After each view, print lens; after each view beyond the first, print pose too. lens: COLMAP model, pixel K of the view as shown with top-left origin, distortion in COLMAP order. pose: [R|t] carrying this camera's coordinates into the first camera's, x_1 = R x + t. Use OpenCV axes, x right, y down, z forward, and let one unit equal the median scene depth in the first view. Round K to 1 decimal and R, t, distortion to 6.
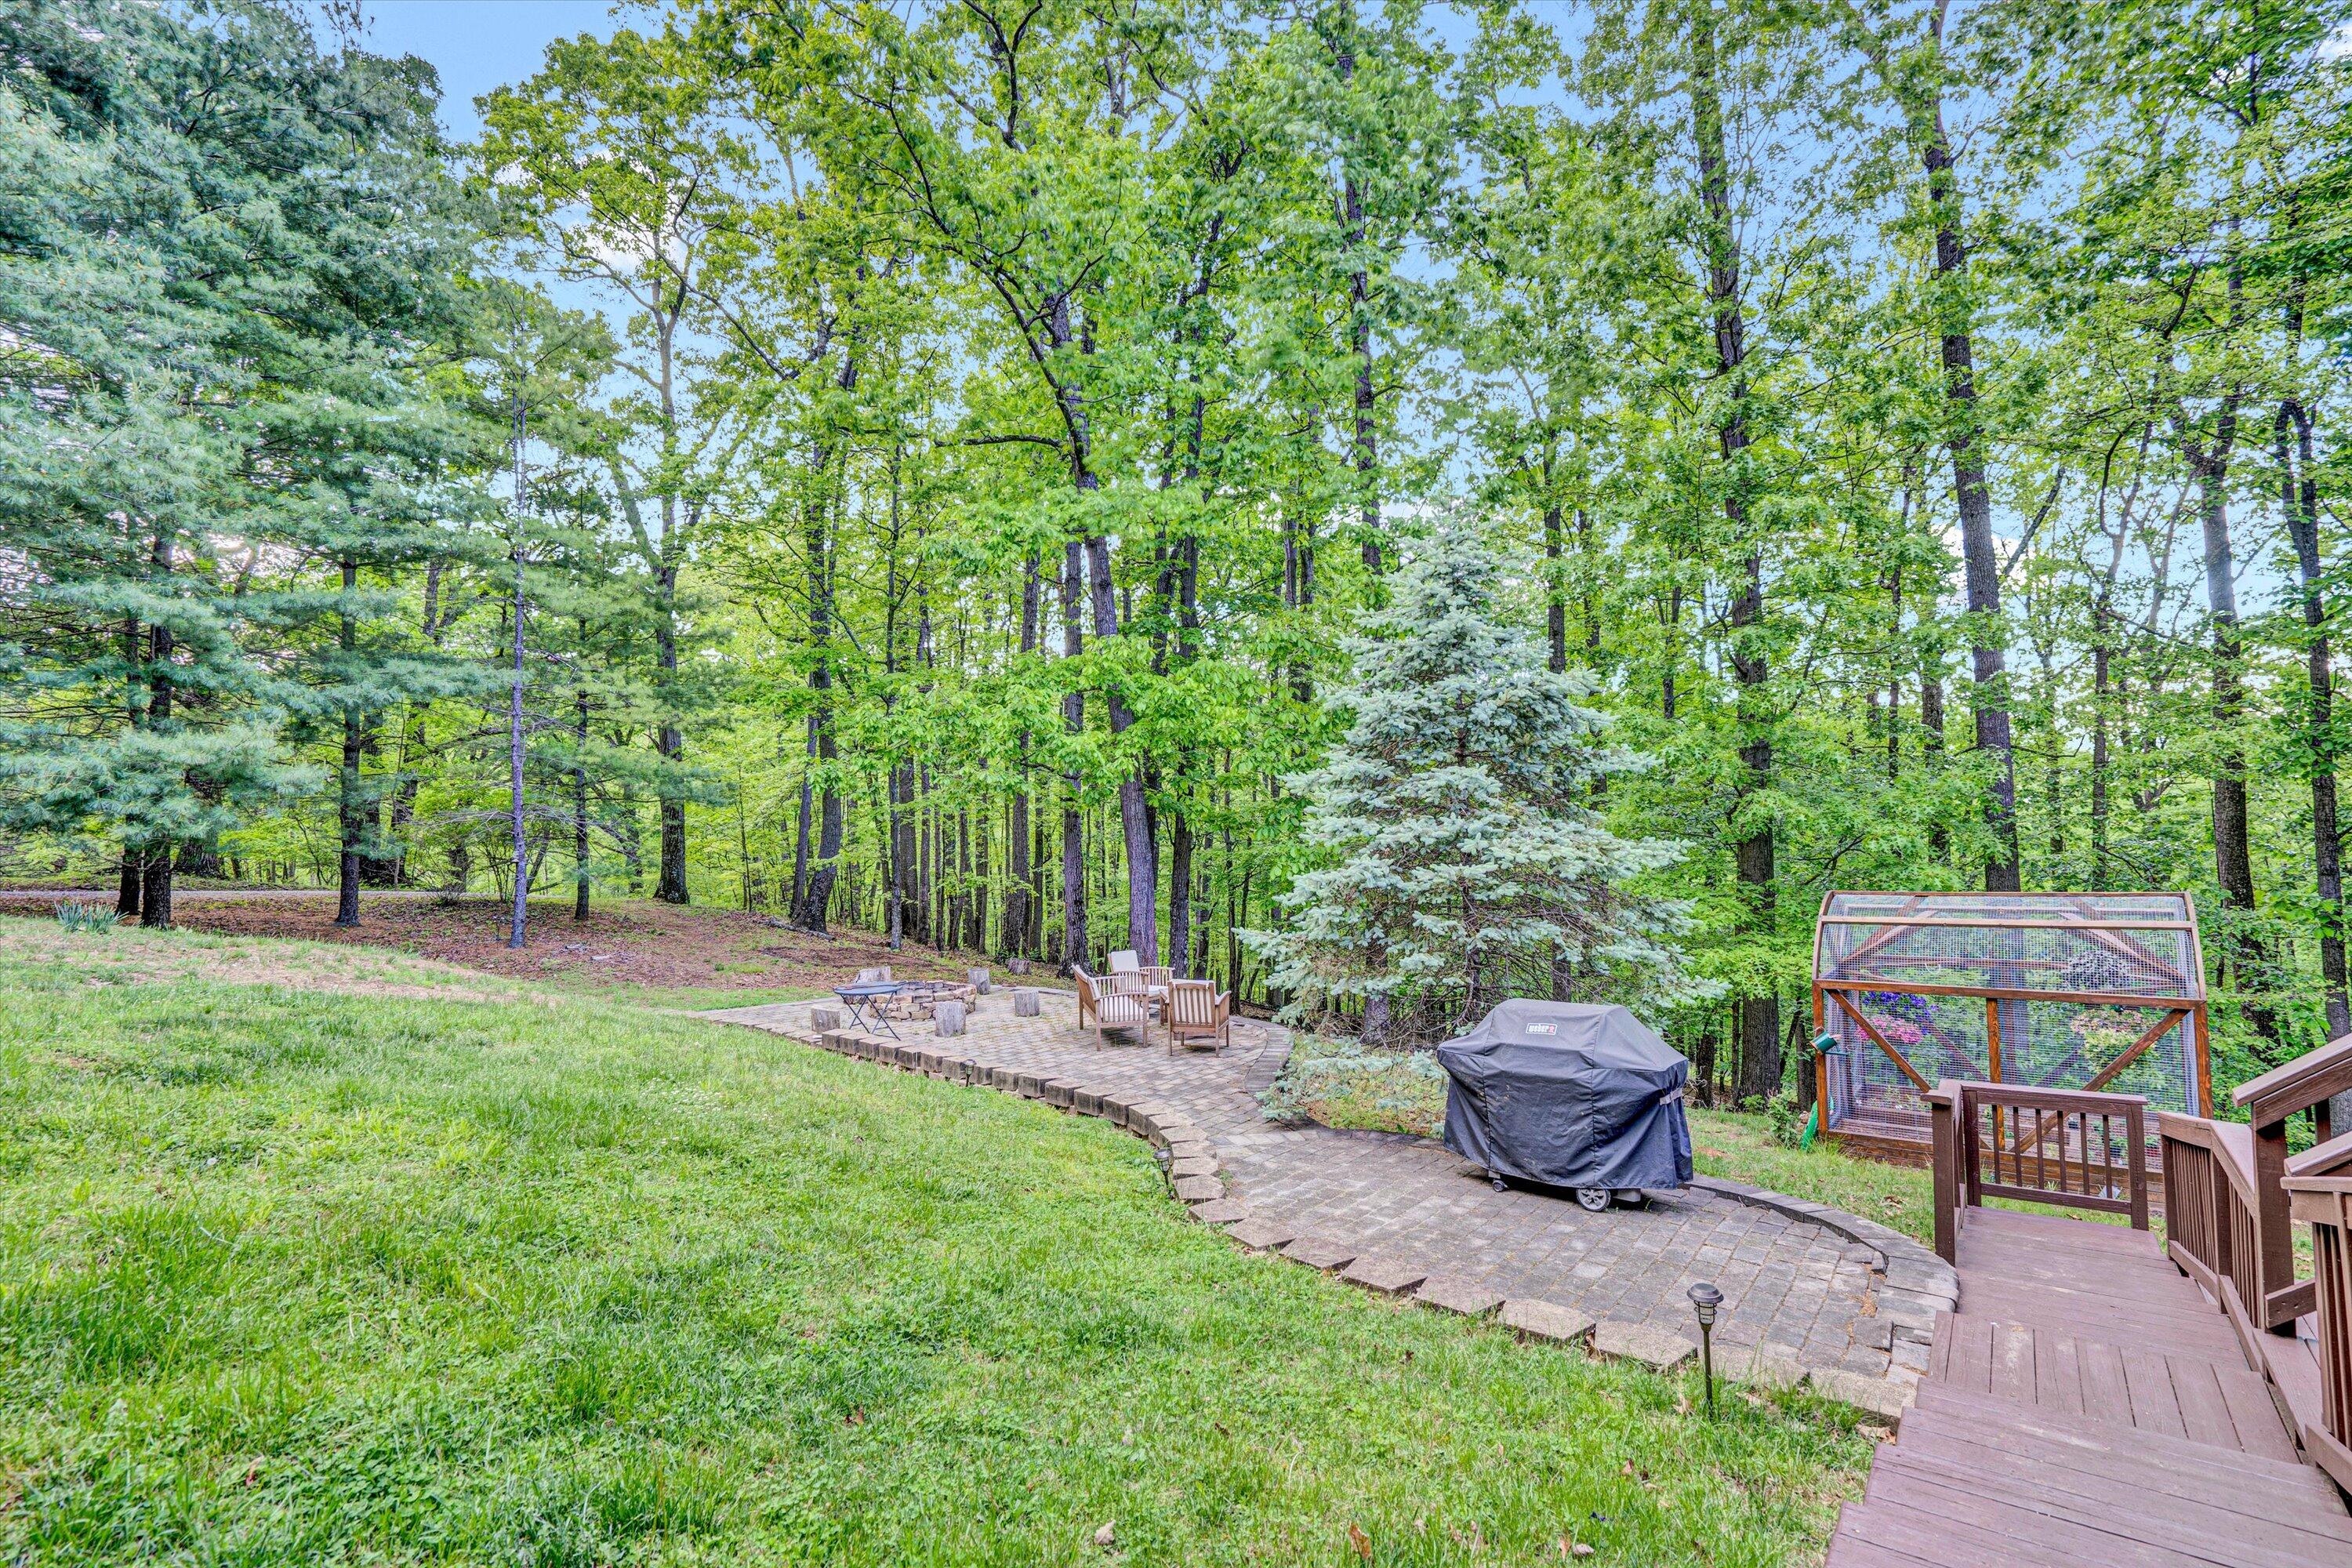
lens RADIAL K [[1108.0, 0, 1185.4], [0, 1108.0, 771.2], [0, 0, 1]] dist [-0.063768, 0.024643]
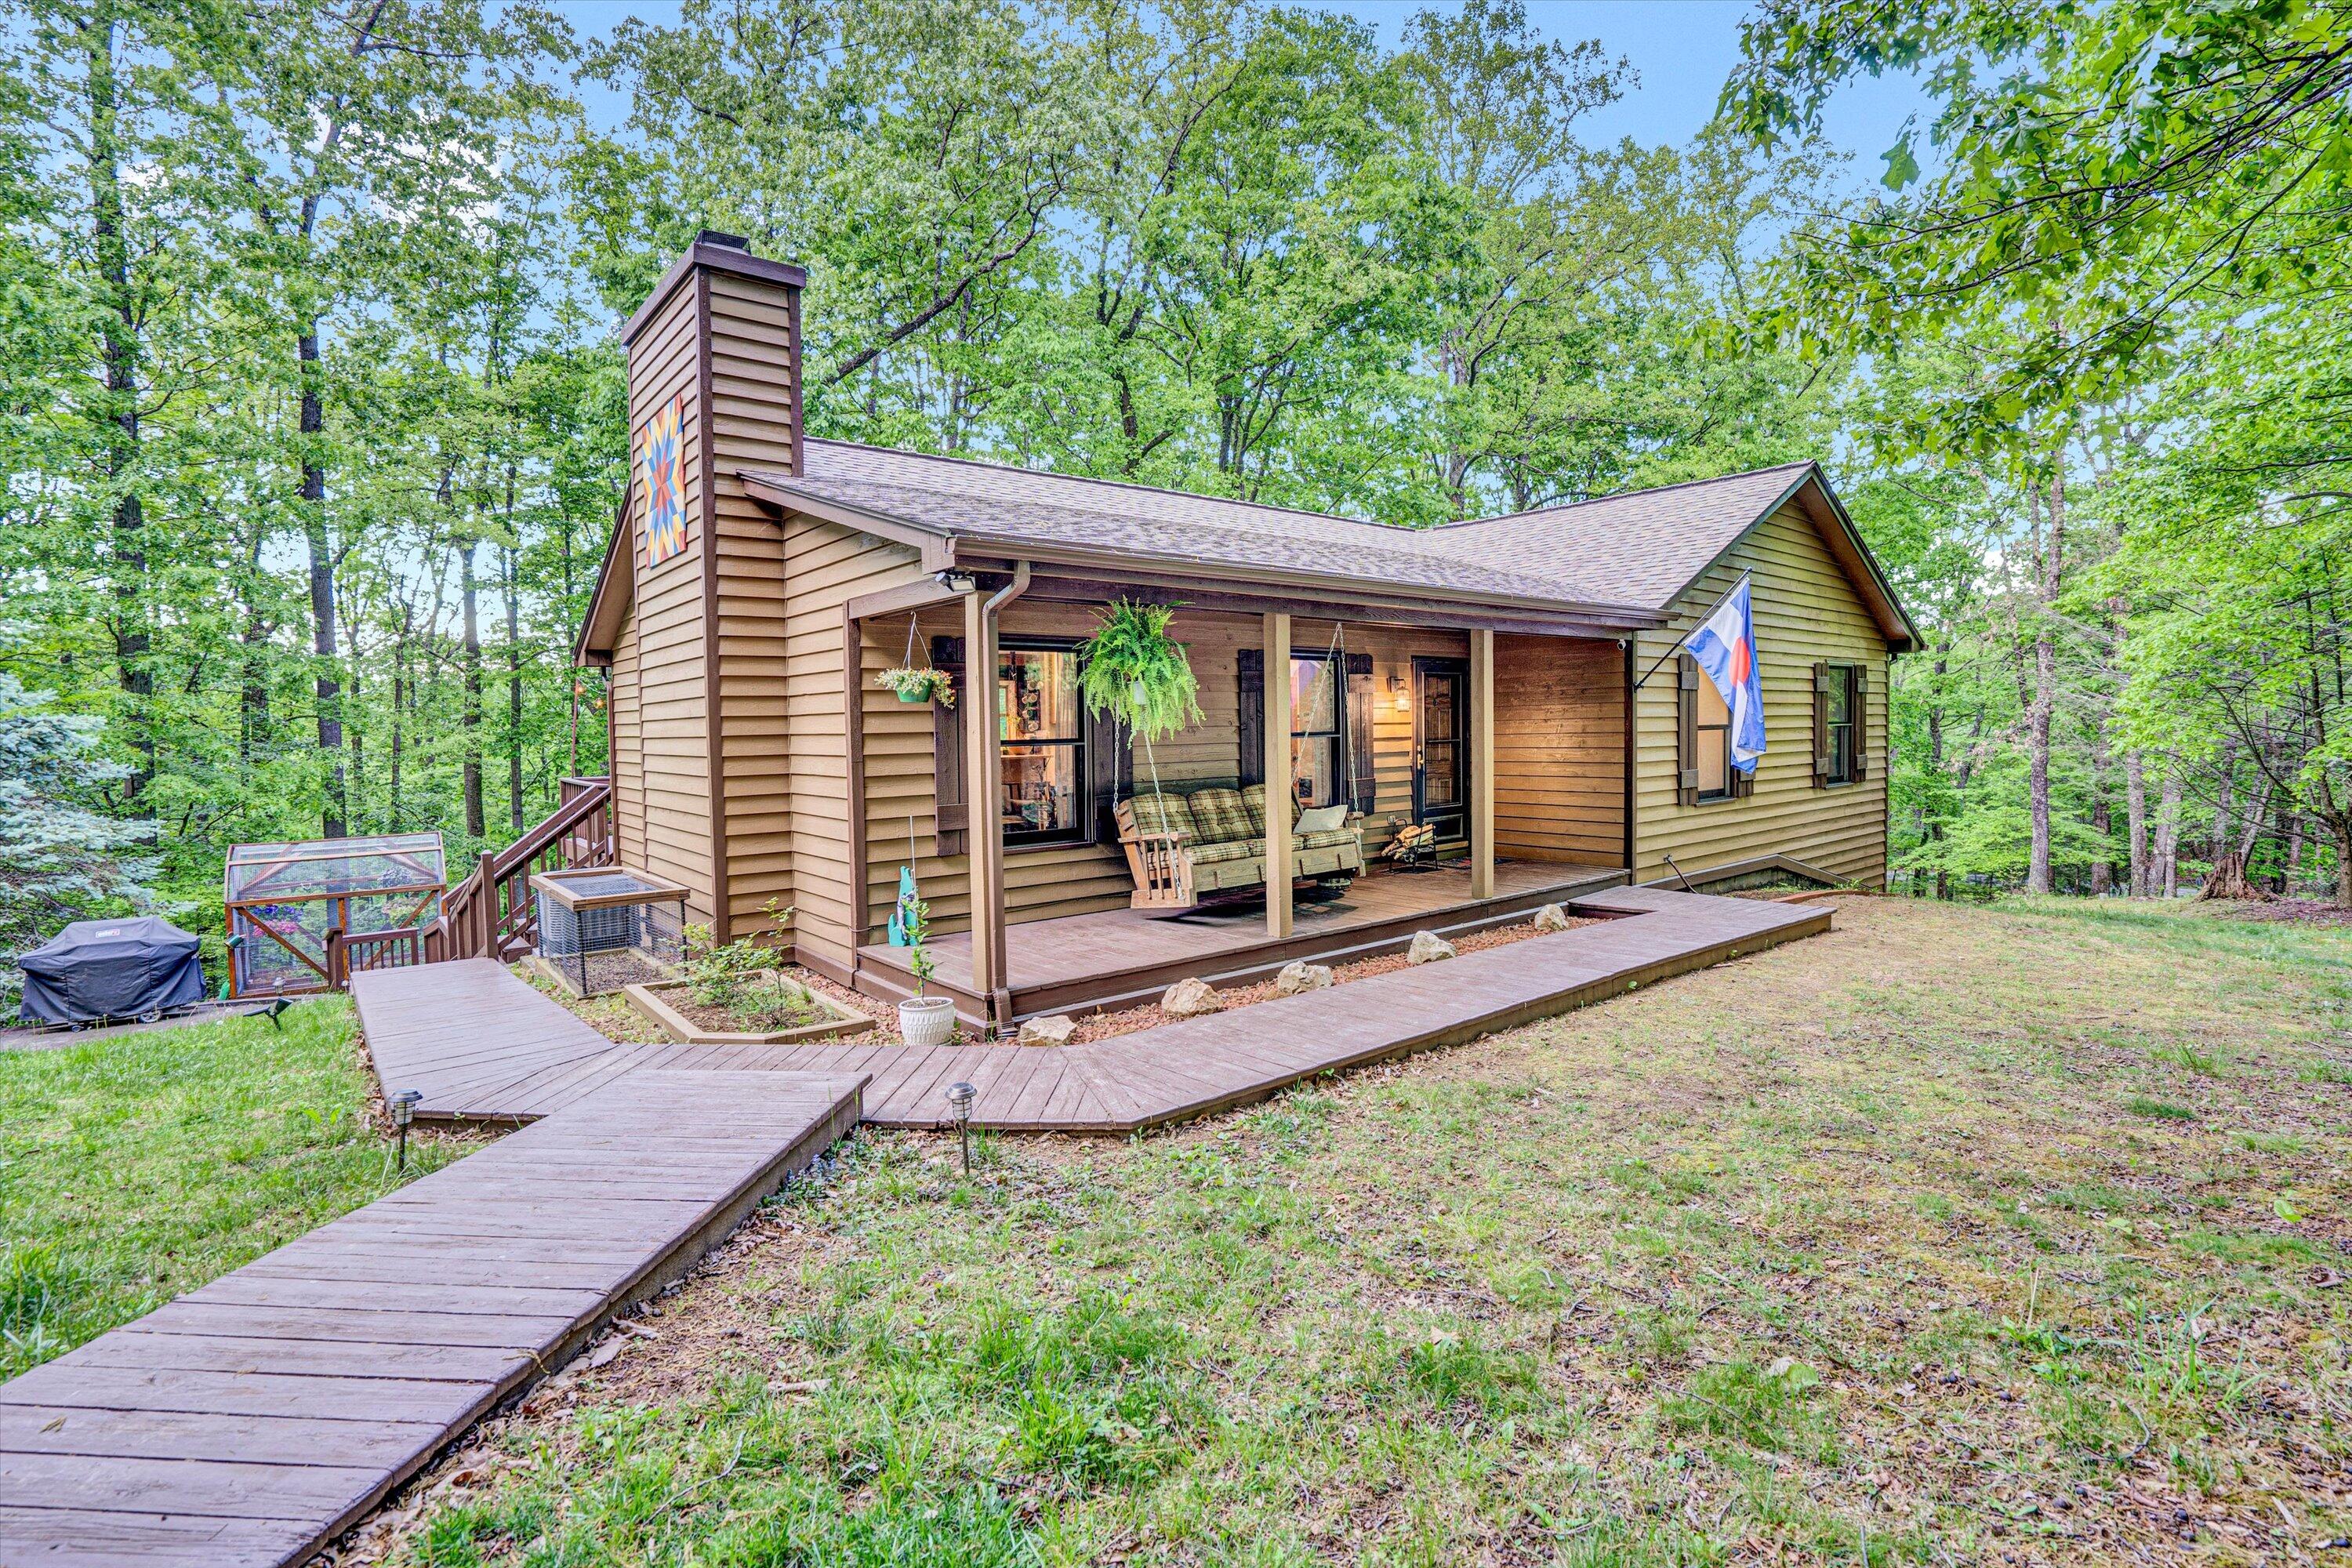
lens RADIAL K [[1108.0, 0, 1185.4], [0, 1108.0, 771.2], [0, 0, 1]] dist [-0.063768, 0.024643]
pose [[0.224406, -0.015058, 0.974379, -0.484167], [-0.037587, 0.999003, 0.024095, -0.068289], [-0.973771, -0.042031, 0.223616, -0.543408]]
